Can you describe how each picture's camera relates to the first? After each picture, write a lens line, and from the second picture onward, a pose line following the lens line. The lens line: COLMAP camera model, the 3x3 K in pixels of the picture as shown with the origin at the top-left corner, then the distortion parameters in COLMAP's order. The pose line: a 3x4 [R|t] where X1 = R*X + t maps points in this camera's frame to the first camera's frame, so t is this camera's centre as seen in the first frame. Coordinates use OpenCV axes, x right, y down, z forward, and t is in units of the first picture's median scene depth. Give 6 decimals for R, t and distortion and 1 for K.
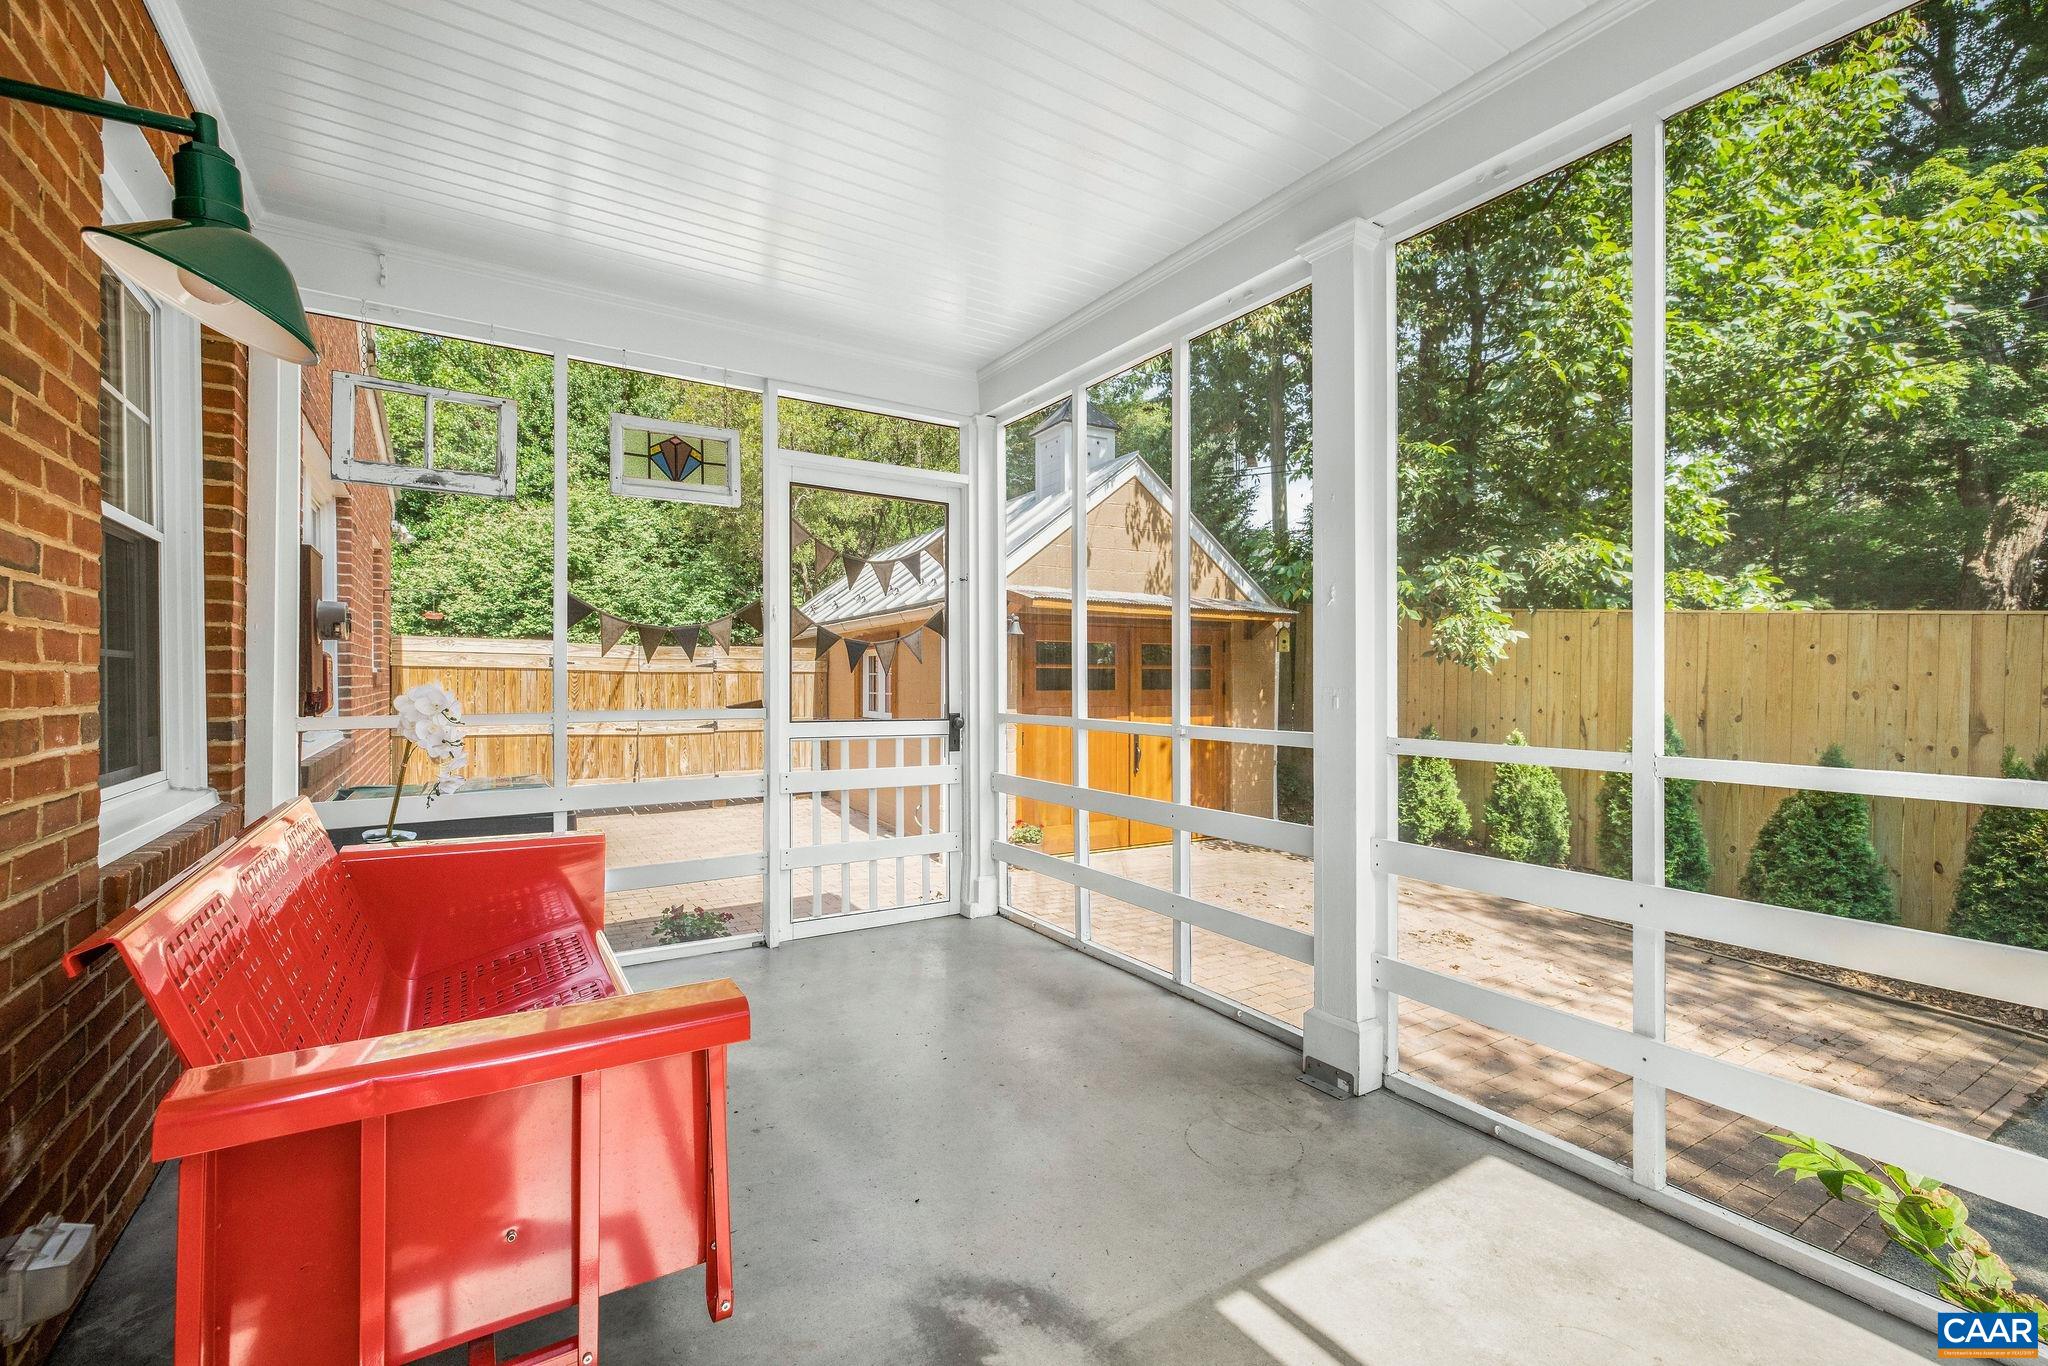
lens RADIAL K [[873.4, 0, 1031.5], [0, 873.4, 677.4], [0, 0, 1]] dist [0.000183, -0.000122]
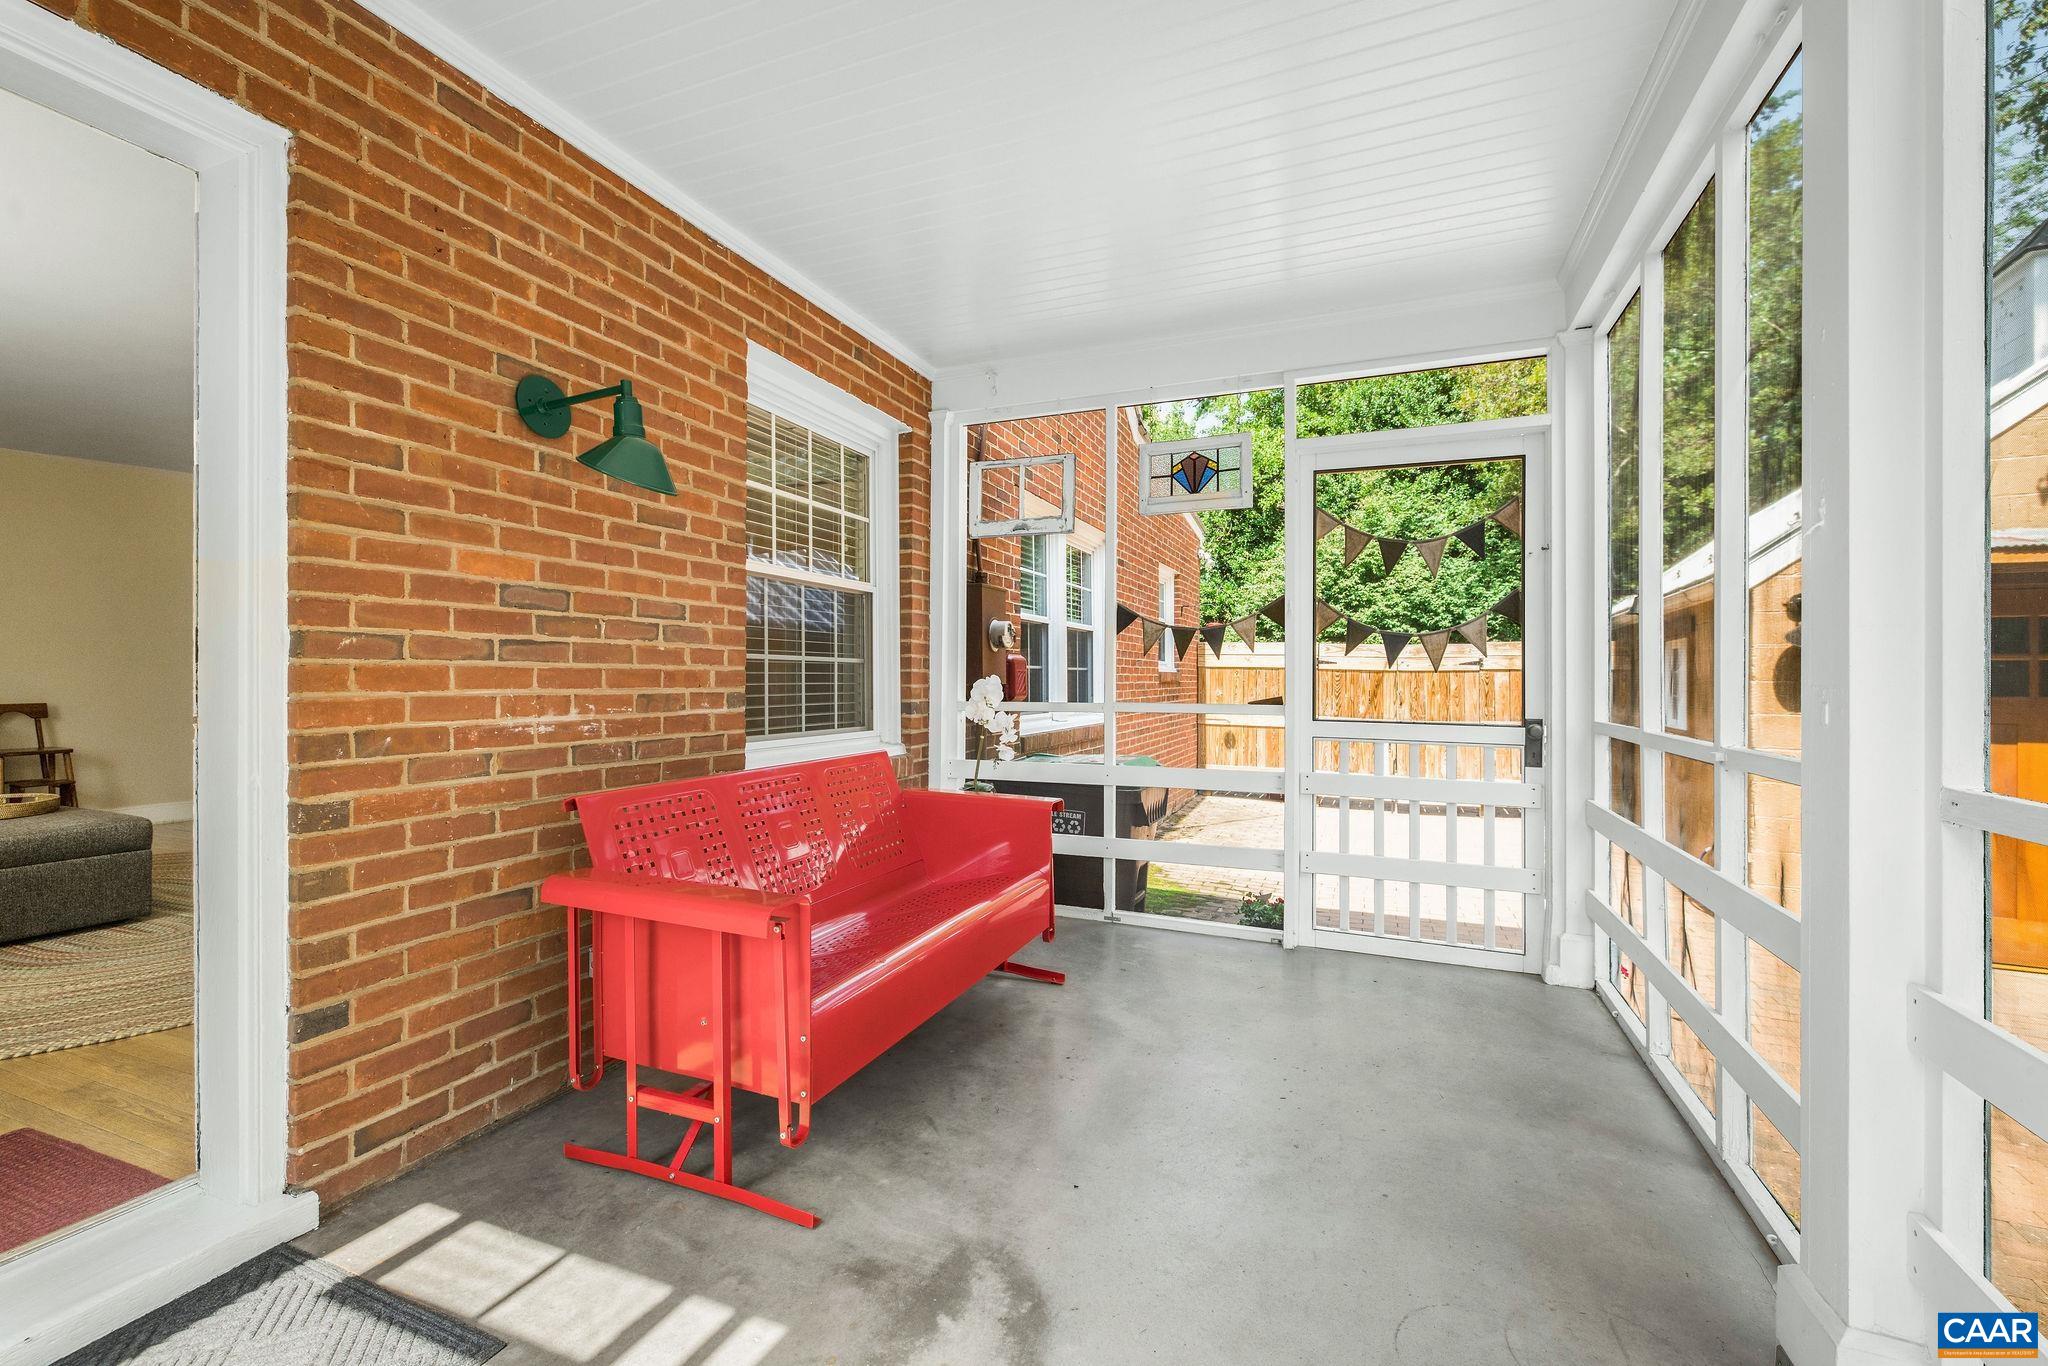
lens RADIAL K [[882.7, 0, 1022.3], [0, 882.7, 669.8], [0, 0, 1]] dist [0.002220, 0.000208]
pose [[0.563503, -0.007241, -0.826082, 0.324341], [-0.000031, 0.999961, -0.008786, 0.003926], [0.826114, 0.004976, 0.563482, 0.174087]]
